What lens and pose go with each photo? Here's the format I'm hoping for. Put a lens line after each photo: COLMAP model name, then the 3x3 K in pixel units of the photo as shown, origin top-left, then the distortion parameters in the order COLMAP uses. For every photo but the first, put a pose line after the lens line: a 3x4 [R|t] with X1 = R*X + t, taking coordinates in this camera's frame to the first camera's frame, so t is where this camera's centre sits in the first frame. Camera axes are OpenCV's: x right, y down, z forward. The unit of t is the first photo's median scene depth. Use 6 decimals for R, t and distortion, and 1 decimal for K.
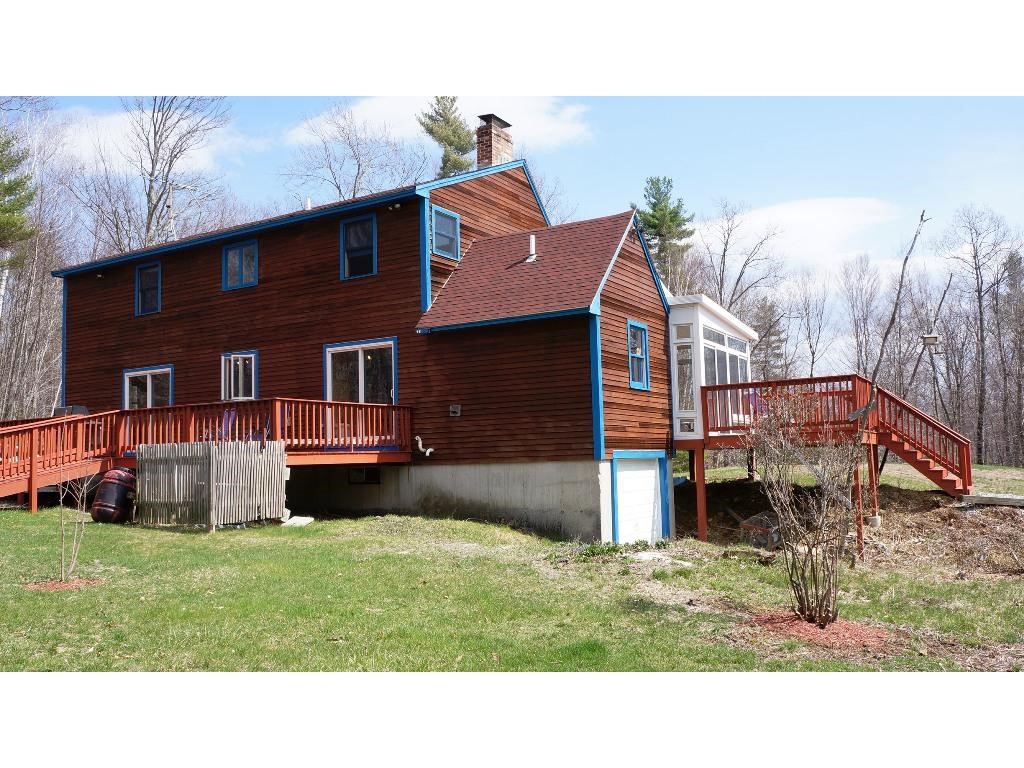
lens RADIAL K [[872.2, 0, 512.0], [0, 872.2, 384.0], [0, 0, 1]] dist [-0.006849, 0.000066]
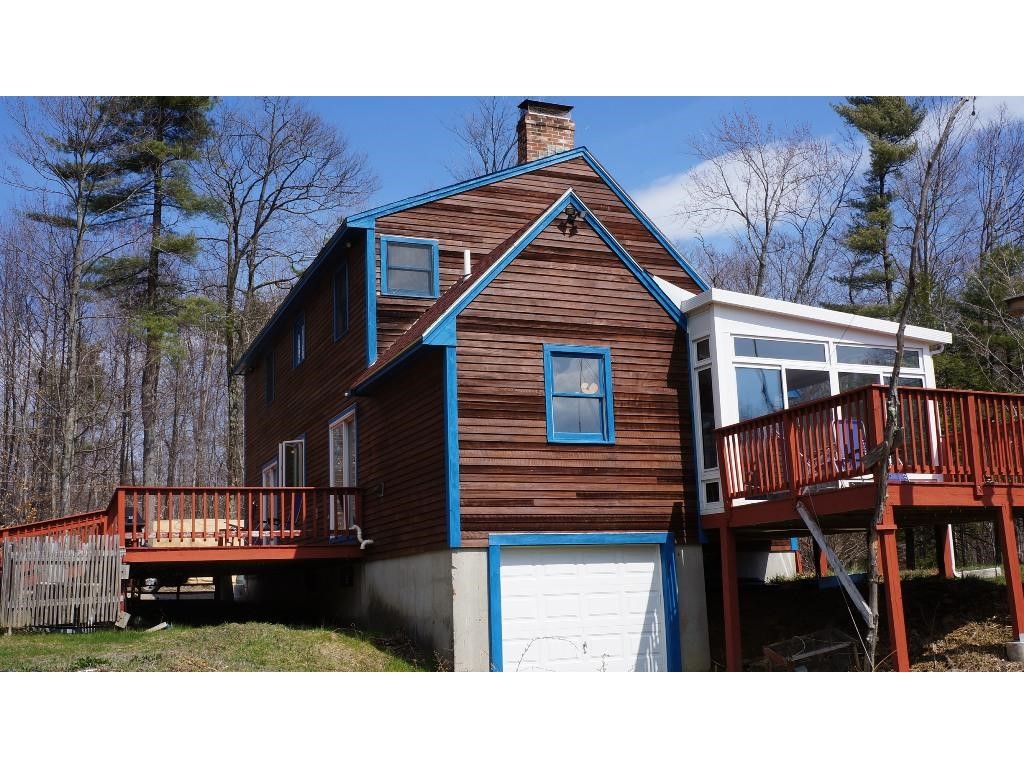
lens RADIAL K [[1071.7, 0, 512.0], [0, 1071.7, 384.0], [0, 0, 1]] dist [-0.016903, -0.013793]
pose [[0.807249, -0.114127, -0.579072, 0.563025], [0.066174, 0.992442, -0.103348, 0.041146], [0.586490, 0.045108, 0.808700, 0.276018]]
